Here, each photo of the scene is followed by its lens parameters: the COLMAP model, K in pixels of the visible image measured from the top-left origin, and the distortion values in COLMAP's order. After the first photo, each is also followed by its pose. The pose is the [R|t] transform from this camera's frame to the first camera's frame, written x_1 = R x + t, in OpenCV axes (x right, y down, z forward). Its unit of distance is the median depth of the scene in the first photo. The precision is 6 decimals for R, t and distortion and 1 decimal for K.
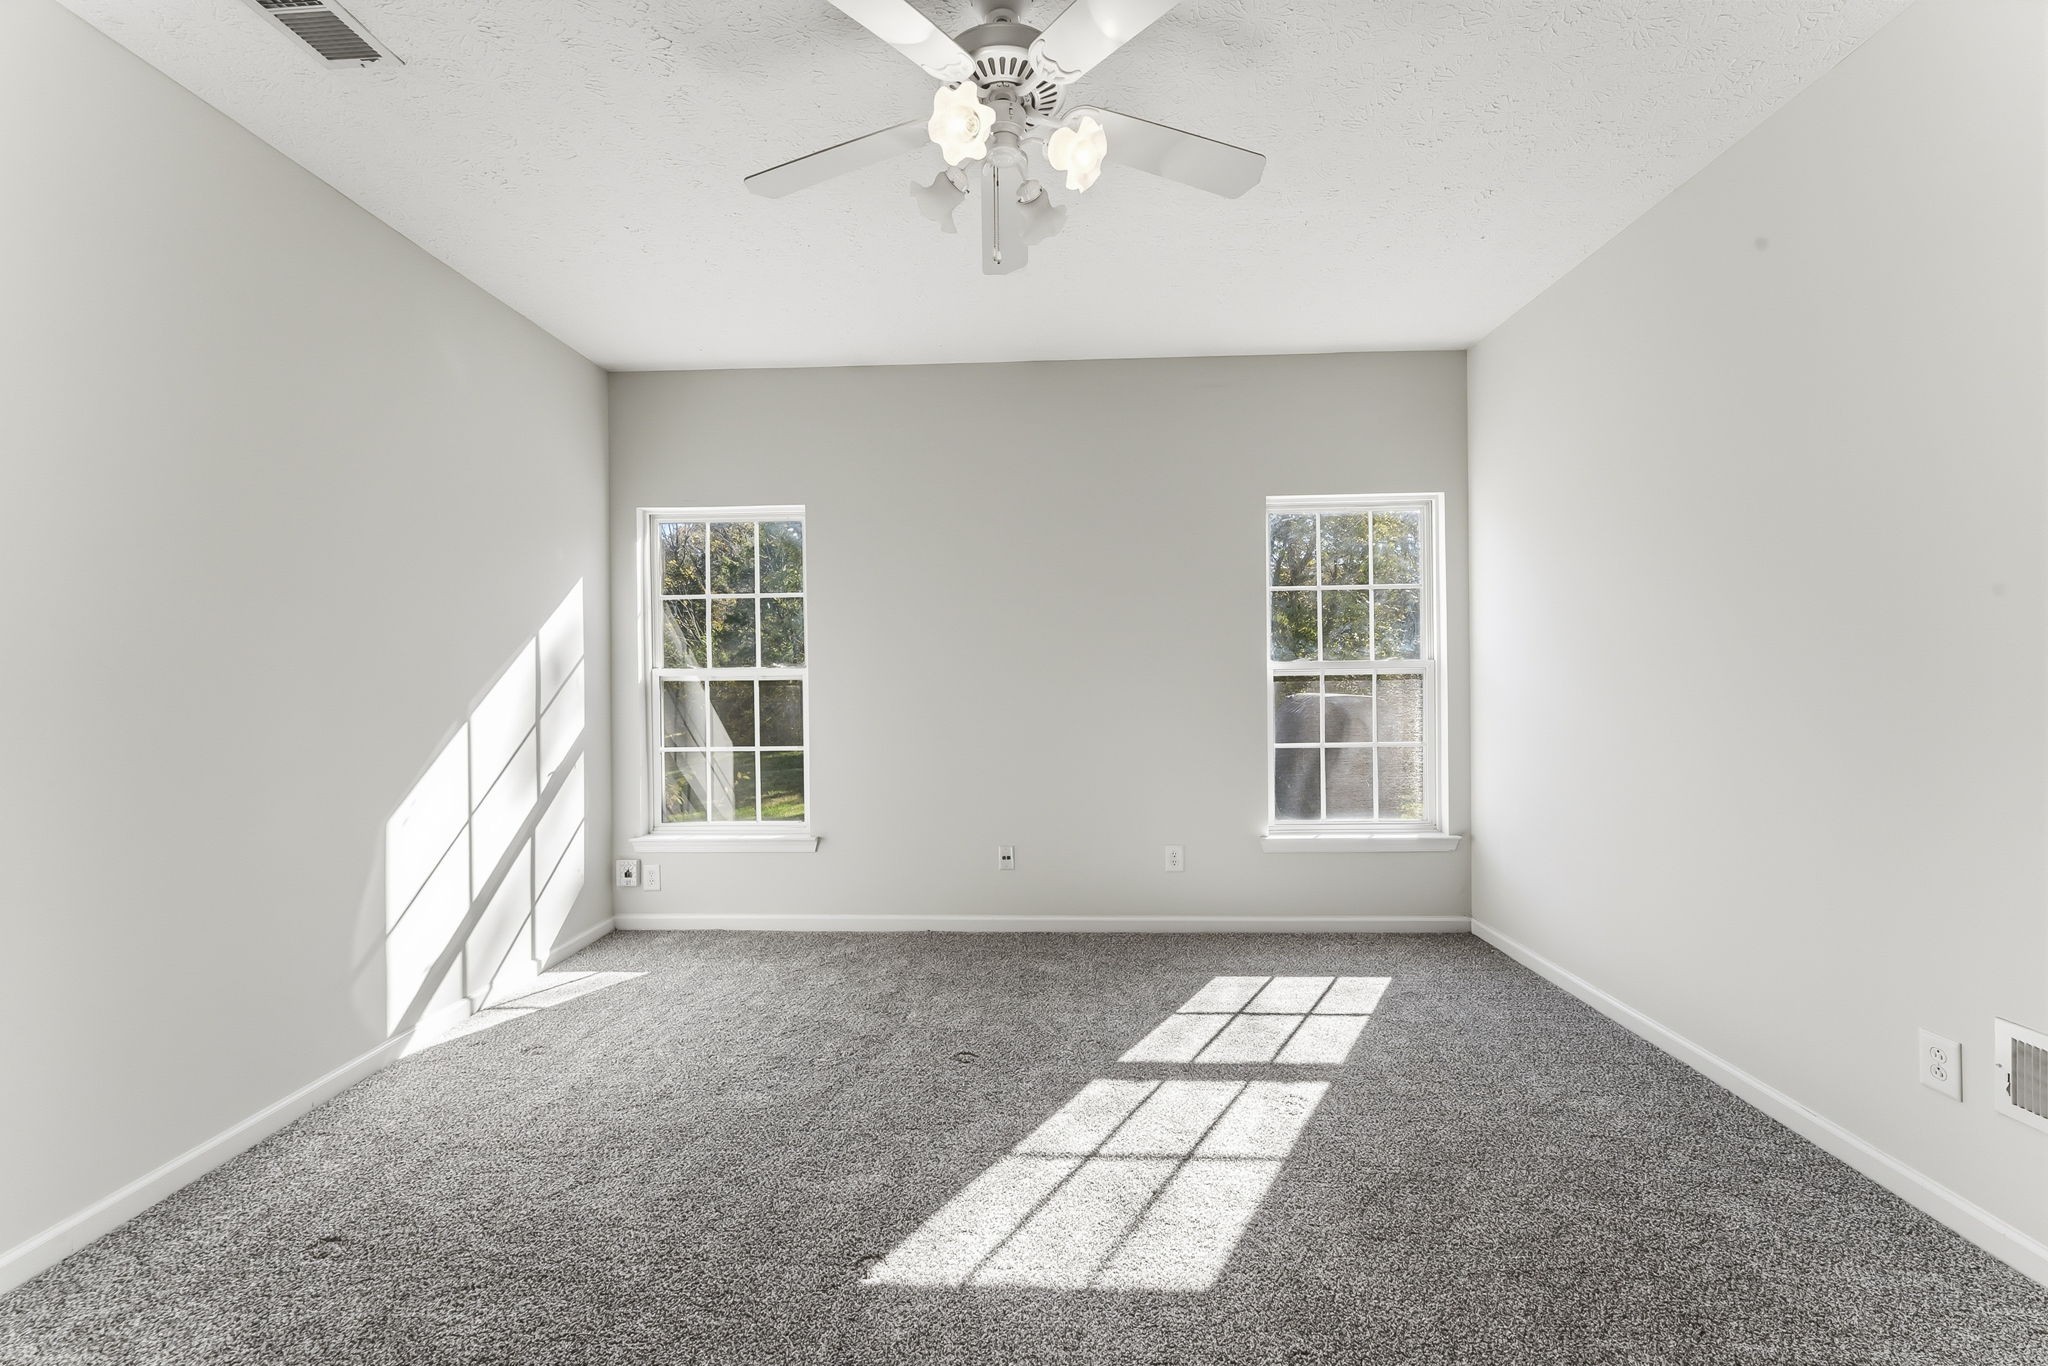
lens RADIAL K [[822.0, 0, 1041.0], [0, 822.0, 671.7], [0, 0, 1]] dist [-0.010090, 0.000251]
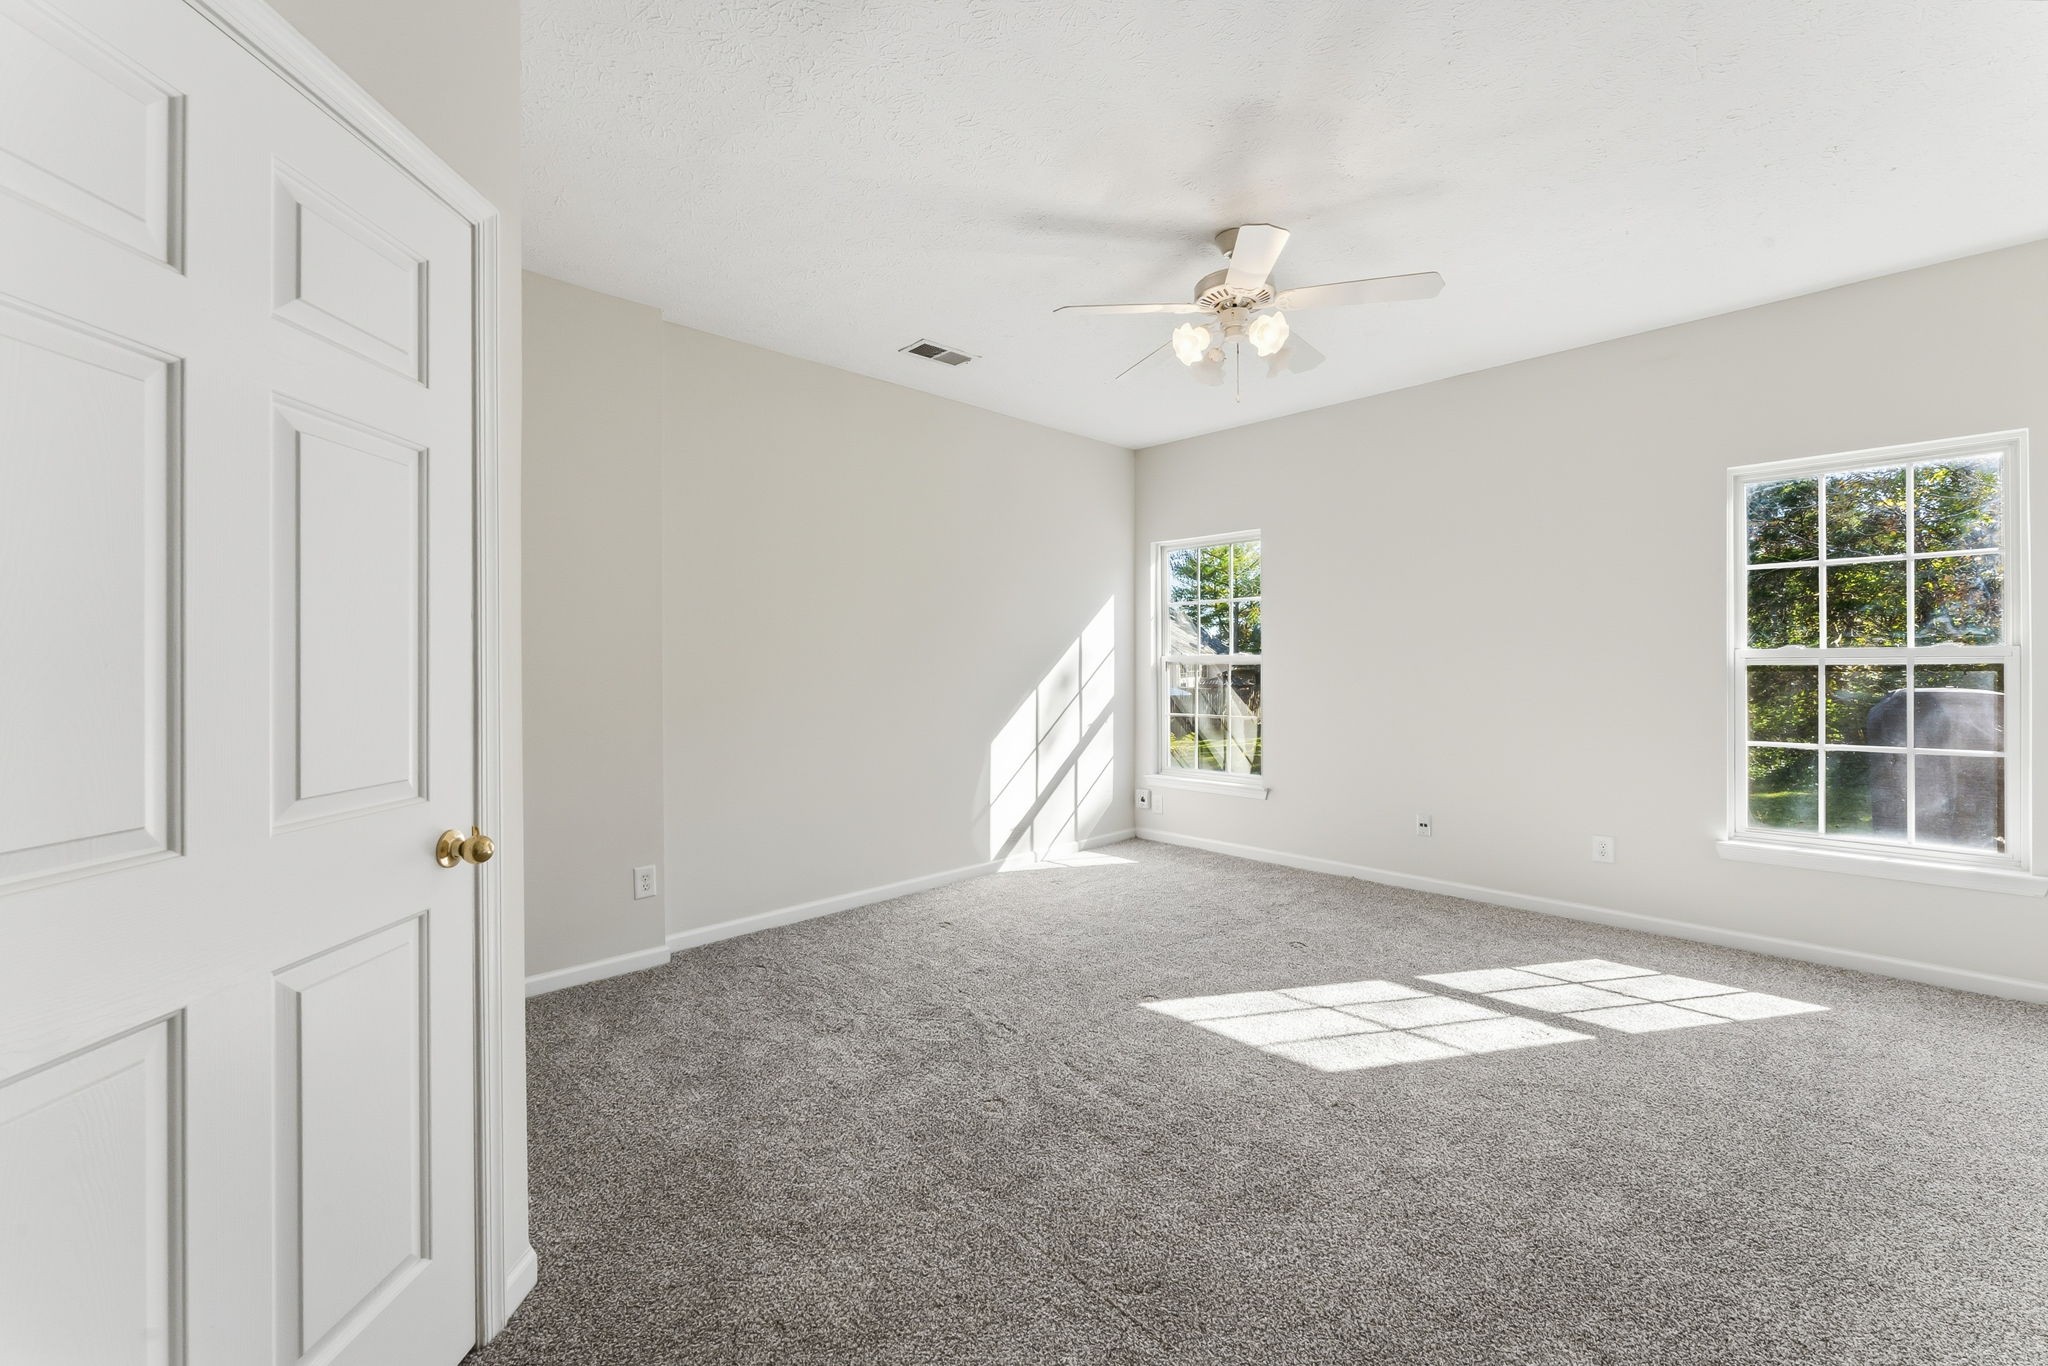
lens RADIAL K [[822.0, 0, 1028.3], [0, 822.0, 673.8], [0, 0, 1]] dist [-0.010090, 0.000251]
pose [[0.735149, 0.015314, -0.677733, 0.348226], [0.002564, 0.999675, 0.025369, -0.011795], [0.677901, -0.020387, 0.734870, -0.208778]]
